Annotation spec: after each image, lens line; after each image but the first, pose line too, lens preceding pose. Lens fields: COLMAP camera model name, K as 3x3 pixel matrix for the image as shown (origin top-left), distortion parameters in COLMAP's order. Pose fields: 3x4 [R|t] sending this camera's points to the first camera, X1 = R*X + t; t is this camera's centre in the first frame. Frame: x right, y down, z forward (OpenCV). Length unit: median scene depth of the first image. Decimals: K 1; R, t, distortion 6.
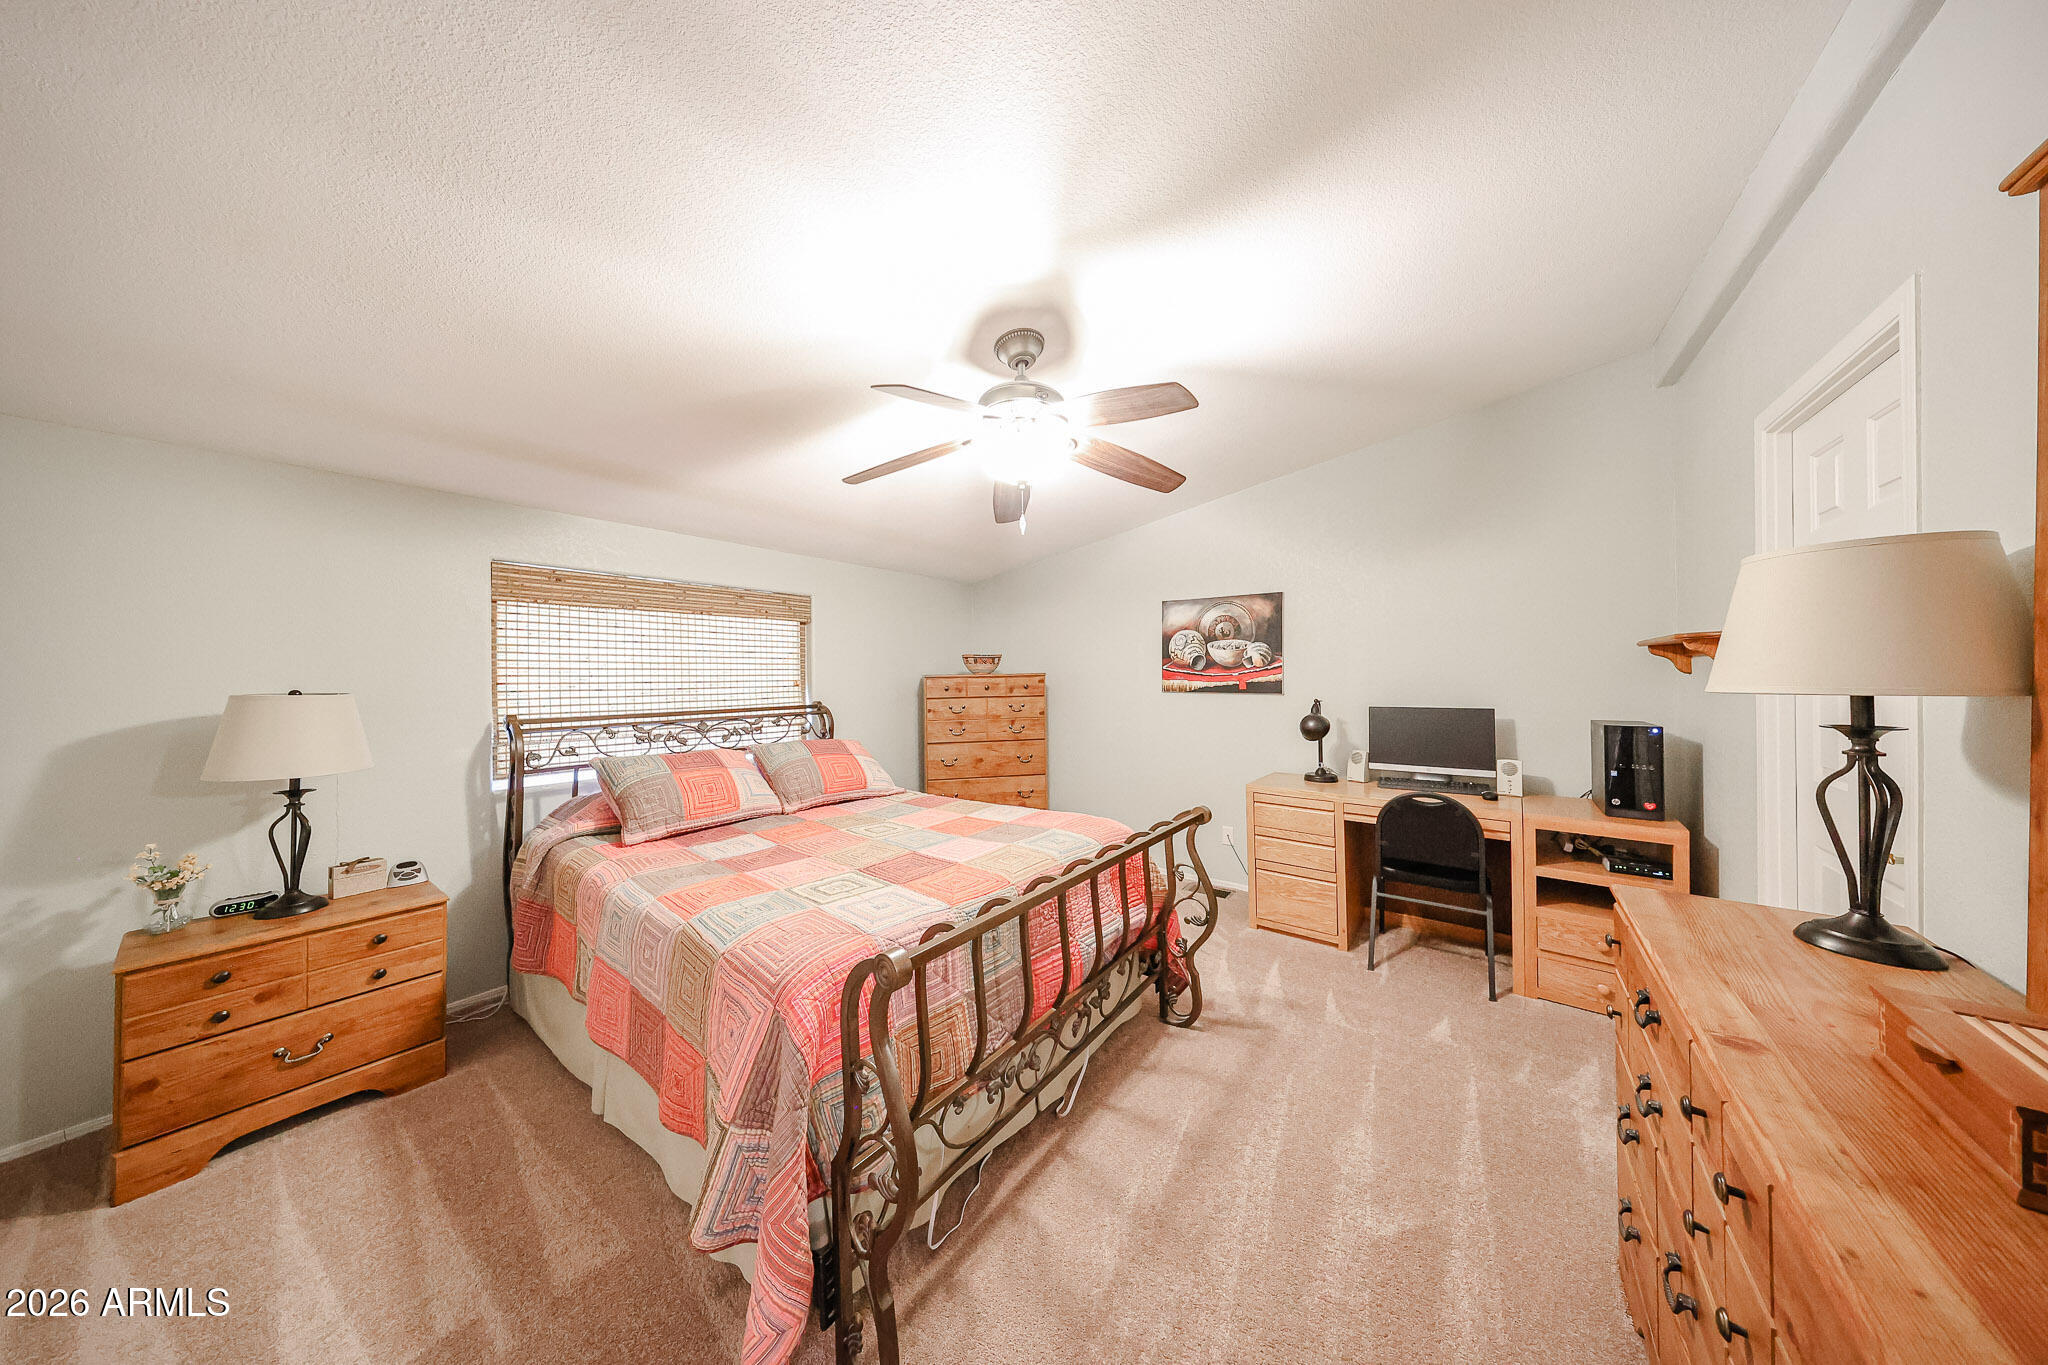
lens RADIAL K [[620.0, 0, 1019.1], [0, 620.0, 675.2], [0, 0, 1]] dist [0.004414, -0.000370]
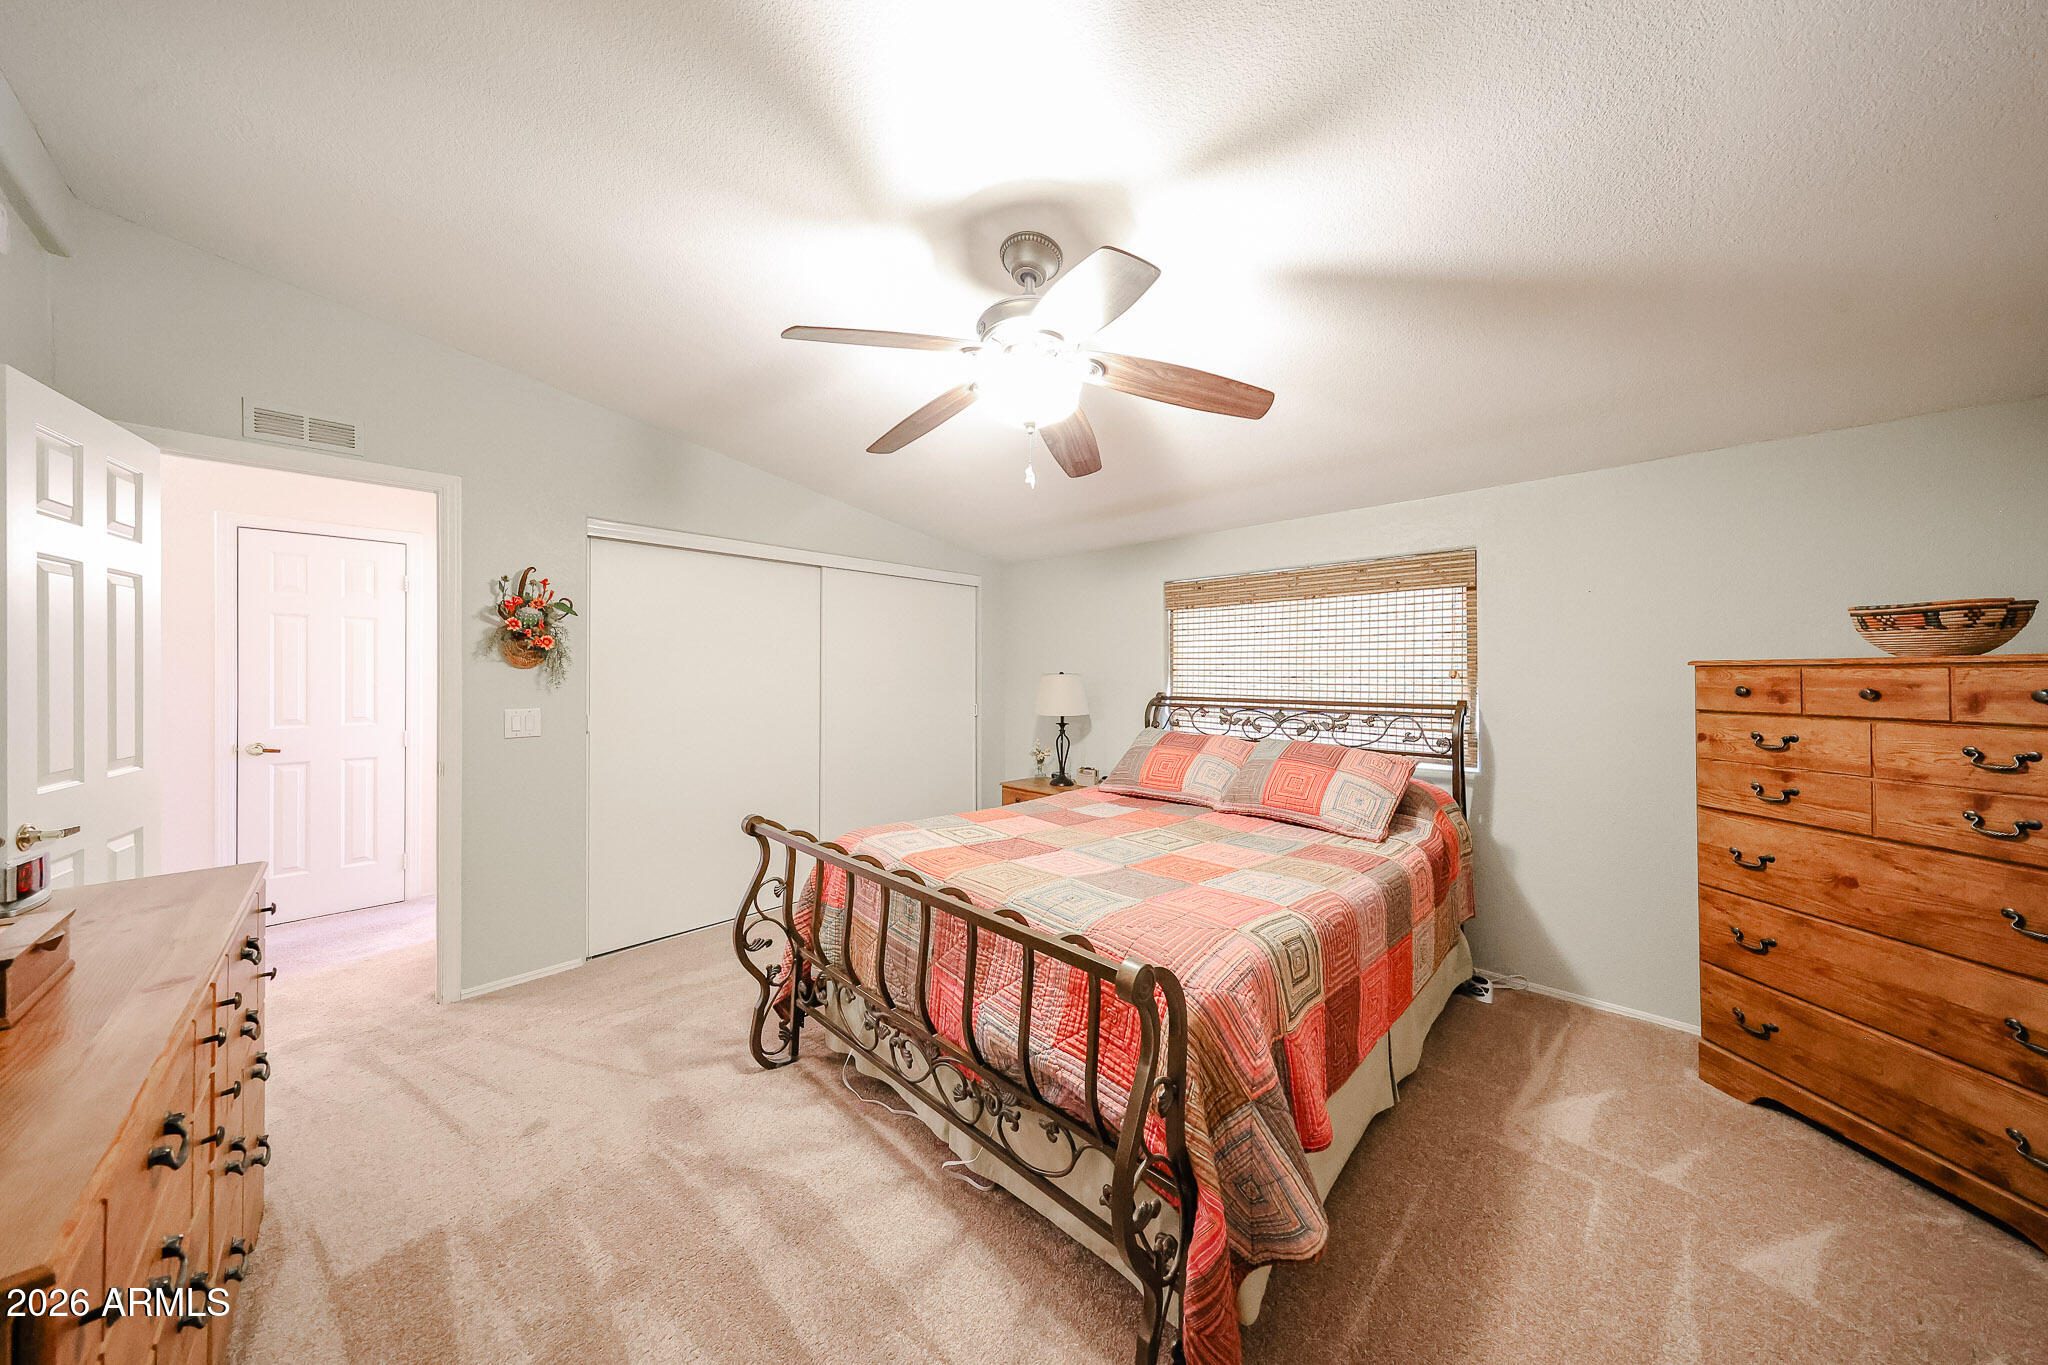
lens RADIAL K [[668.6, 0, 1022.9], [0, 668.6, 677.3], [0, 0, 1]] dist [0.002014, -0.000021]
pose [[-0.152084, 0.018948, -0.988186, 0.586022], [0.002384, 0.999820, 0.018804, 0.001223], [0.988365, 0.000504, -0.152102, 0.759620]]
